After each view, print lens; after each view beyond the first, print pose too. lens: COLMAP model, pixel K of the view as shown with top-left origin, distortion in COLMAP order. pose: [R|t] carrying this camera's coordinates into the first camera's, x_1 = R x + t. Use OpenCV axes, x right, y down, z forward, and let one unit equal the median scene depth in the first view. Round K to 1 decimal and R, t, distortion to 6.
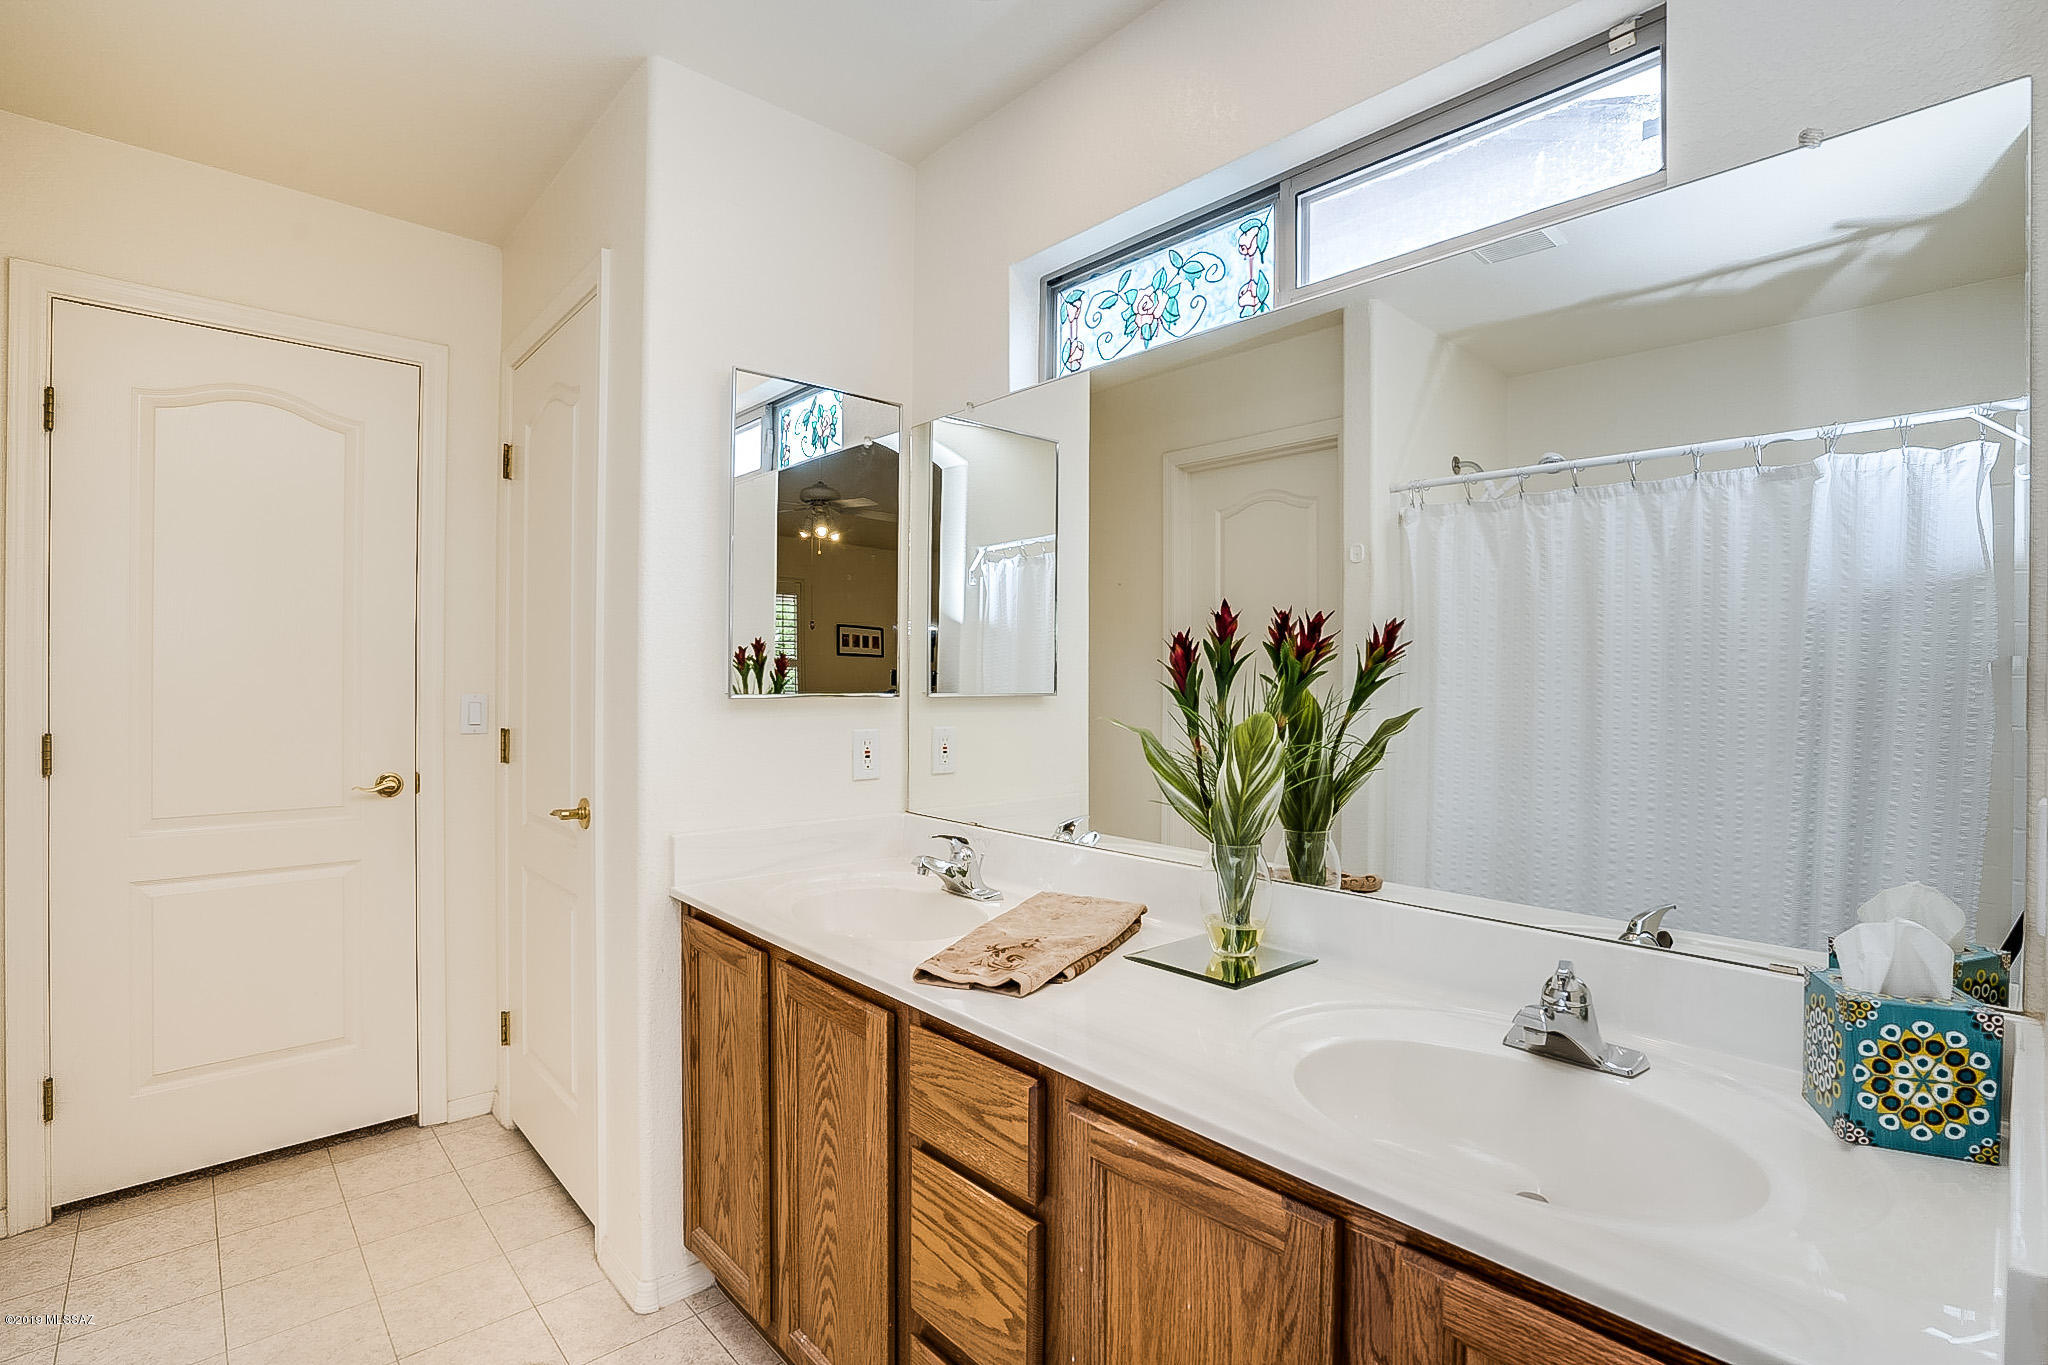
lens RADIAL K [[960.3, 0, 1033.7], [0, 960.3, 693.8], [0, 0, 1]] dist [-0.060712, 0.026418]
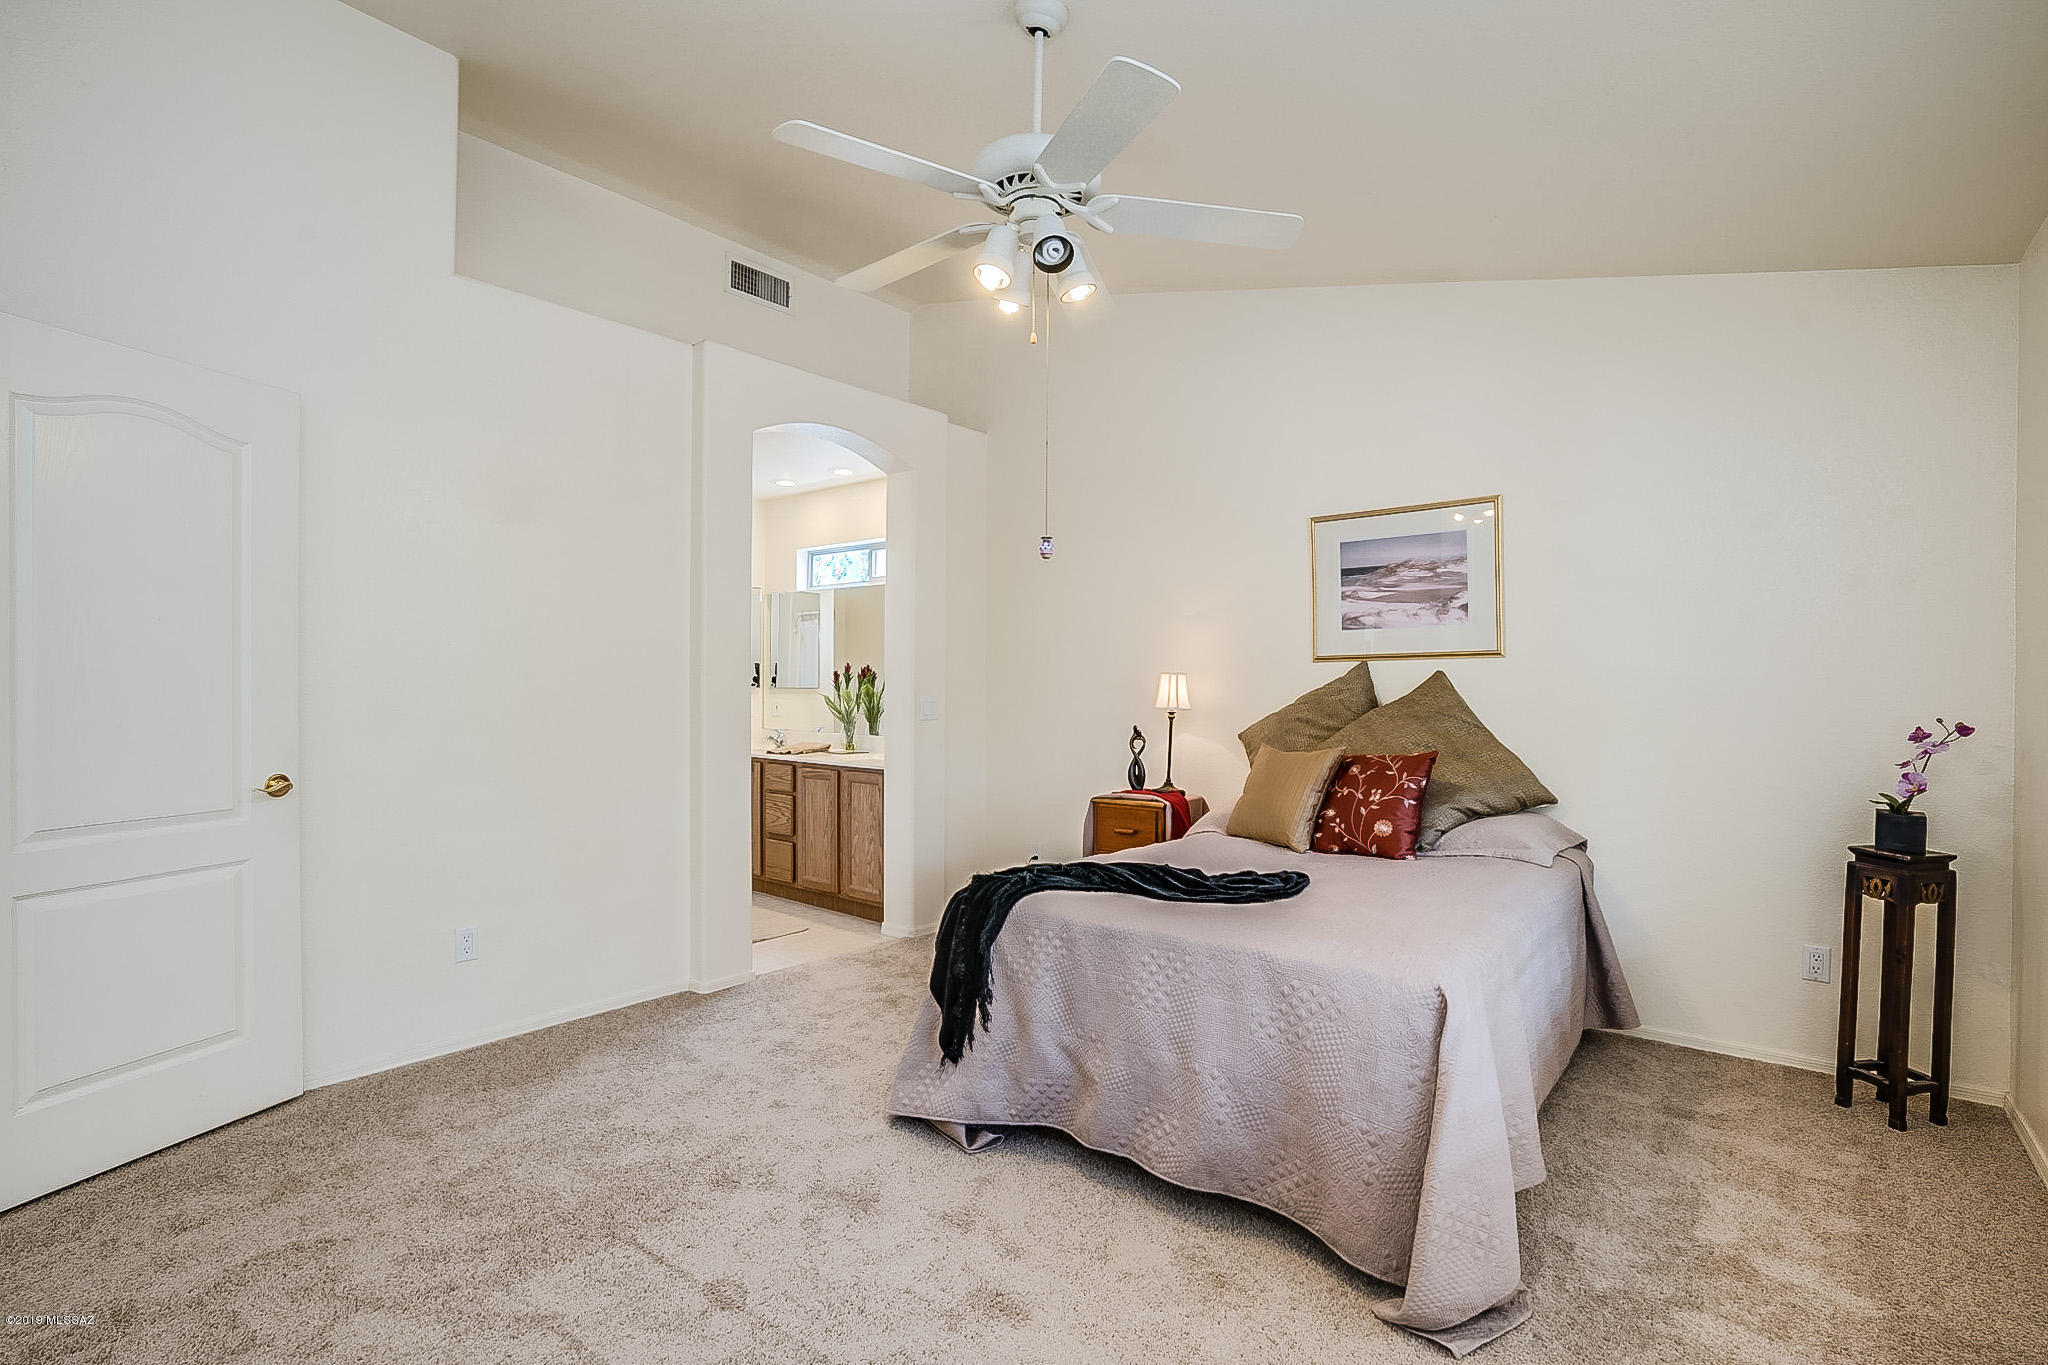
lens RADIAL K [[960.3, 0, 1033.7], [0, 960.3, 693.8], [0, 0, 1]] dist [-0.060712, 0.026418]
pose [[0.988938, -0.010720, 0.147944, 0.372024], [0.013910, 0.999692, -0.020548, 0.120916], [-0.147678, 0.022378, 0.988782, -2.963022]]
